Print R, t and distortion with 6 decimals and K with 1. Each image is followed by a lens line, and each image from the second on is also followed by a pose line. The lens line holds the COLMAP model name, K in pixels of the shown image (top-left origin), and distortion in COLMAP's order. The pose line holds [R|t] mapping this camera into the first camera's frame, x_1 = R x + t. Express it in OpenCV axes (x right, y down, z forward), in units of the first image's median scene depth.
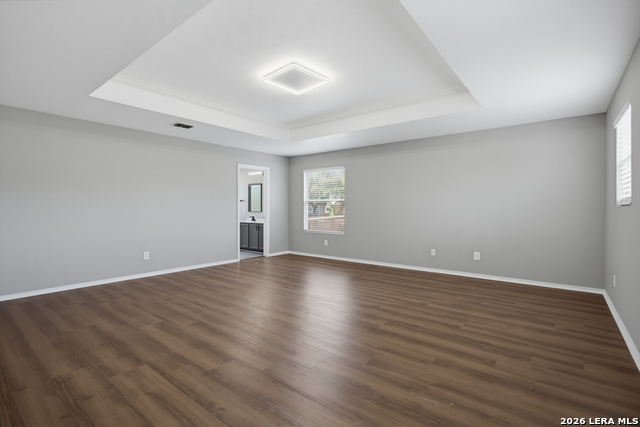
lens RADIAL K [[303.0, 0, 320.6], [0, 303.0, 208.3], [0, 0, 1]] dist [0.000582, -0.000587]
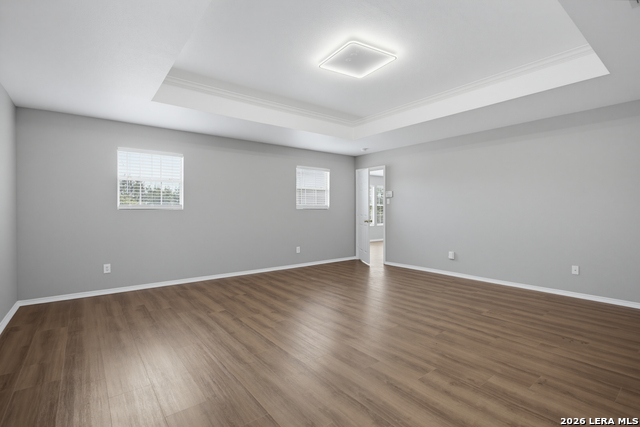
lens RADIAL K [[303.0, 0, 320.6], [0, 303.0, 208.3], [0, 0, 1]] dist [0.000582, -0.000587]
pose [[-0.973303, 0.005814, 0.229450, -0.191321], [0.005310, 0.999982, -0.002815, -0.005694], [-0.229462, -0.001521, -0.973316, 1.987335]]
